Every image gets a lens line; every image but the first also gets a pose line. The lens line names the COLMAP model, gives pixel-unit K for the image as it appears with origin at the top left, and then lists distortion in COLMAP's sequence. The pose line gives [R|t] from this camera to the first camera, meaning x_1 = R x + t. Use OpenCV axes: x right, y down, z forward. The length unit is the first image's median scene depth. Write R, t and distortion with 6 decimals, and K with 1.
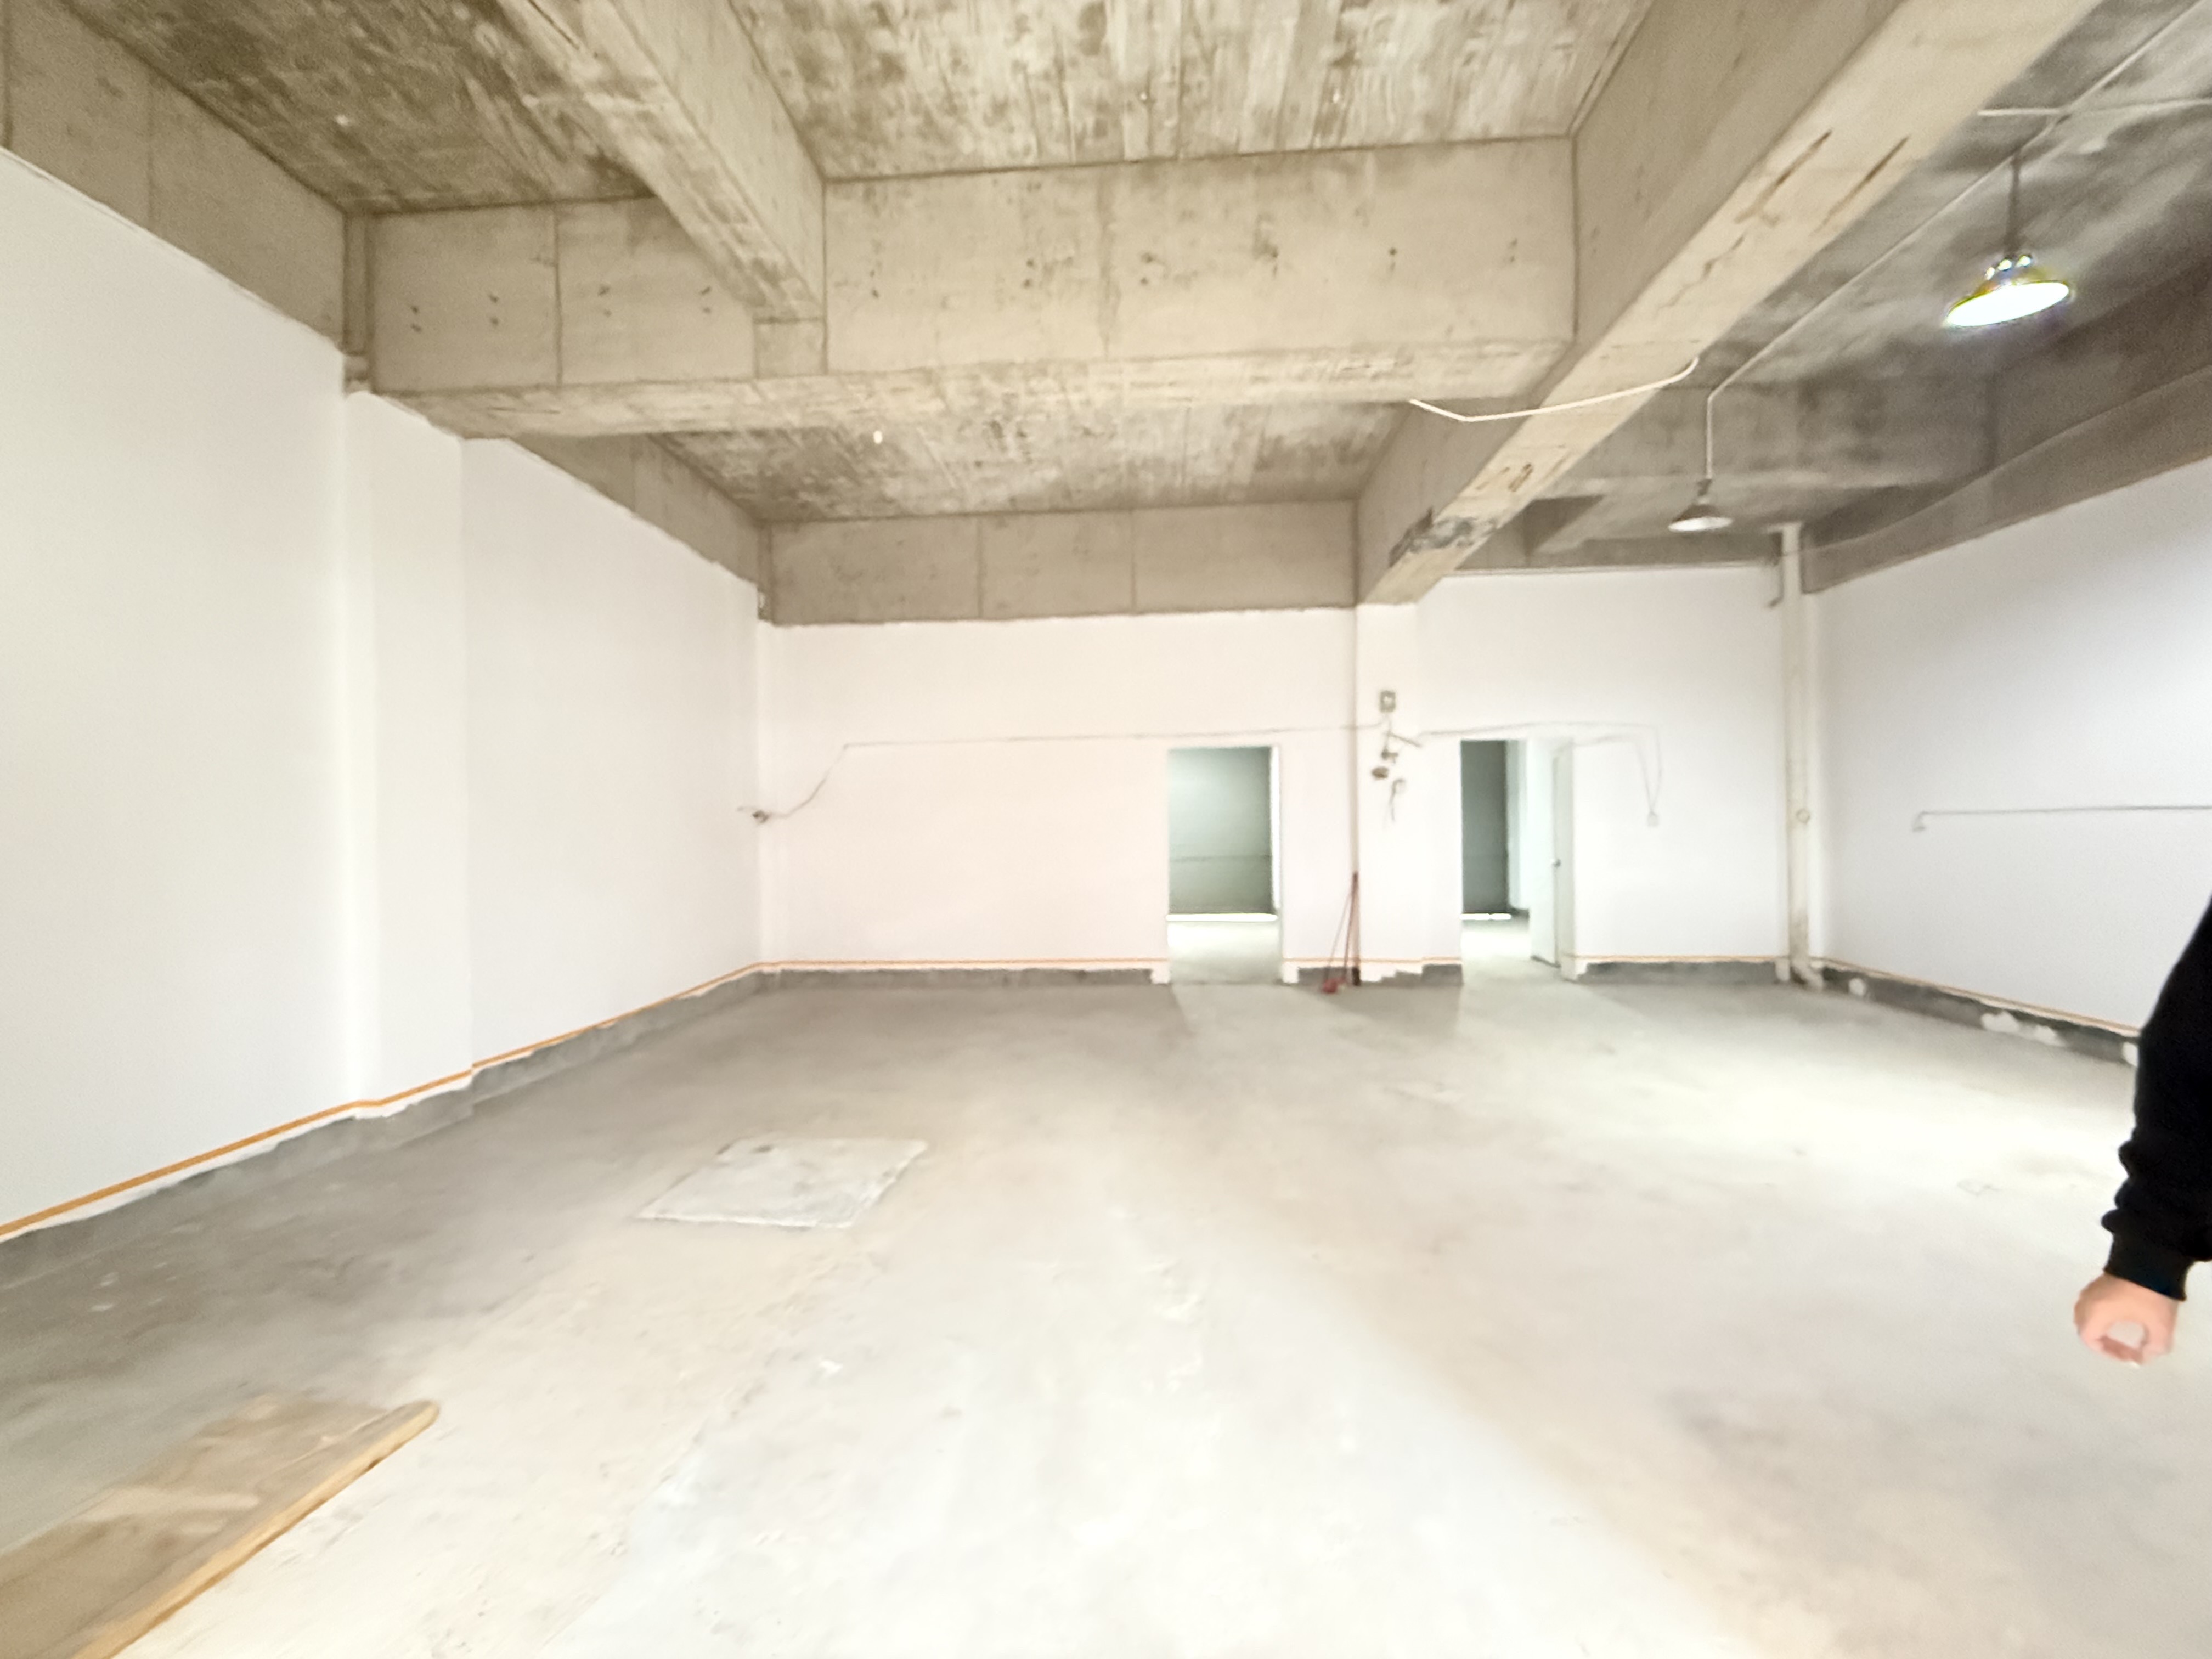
lens RADIAL K [[892.5, 0, 1091.7], [0, 892.5, 831.4], [0, 0, 1]] dist [-0.001159, 0.000573]
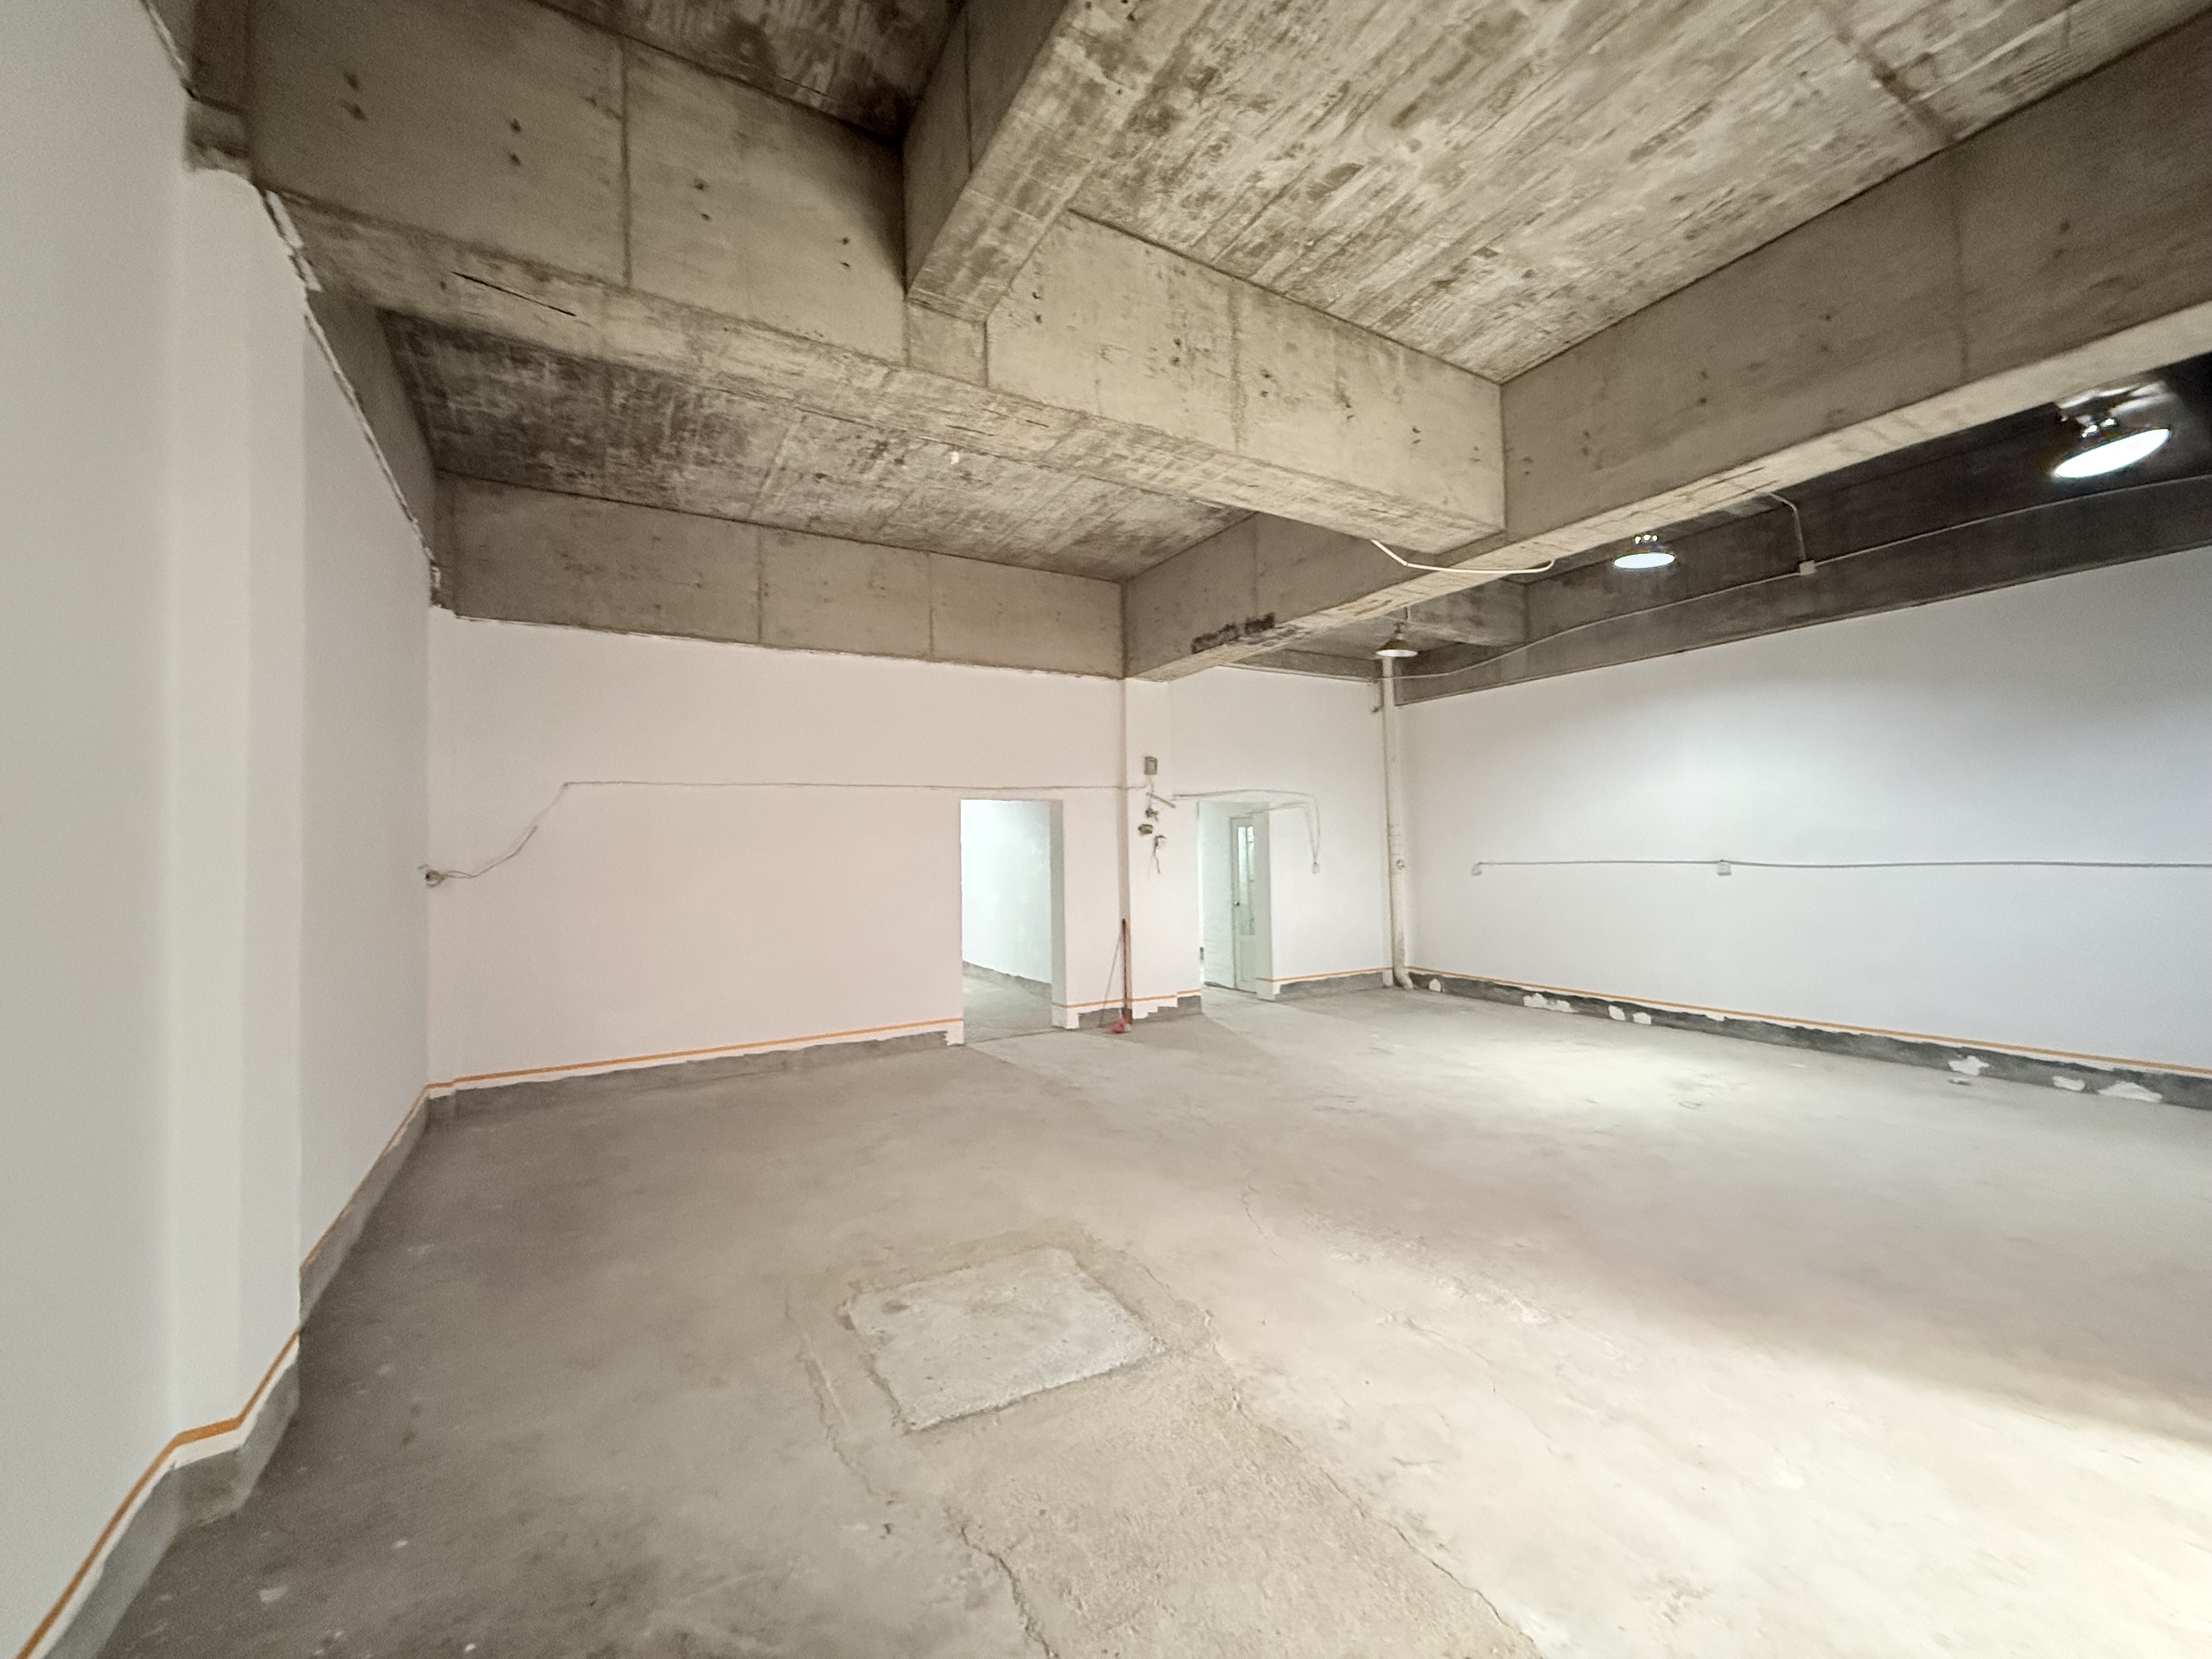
lens RADIAL K [[892.5, 0, 1095.9], [0, 892.5, 830.8], [0, 0, 1]] dist [-0.001159, 0.000573]
pose [[0.822769, 0.011877, 0.568252, -0.557313], [0.013586, 0.999085, -0.040552, -0.029355], [-0.568213, 0.041085, 0.821855, 0.182506]]
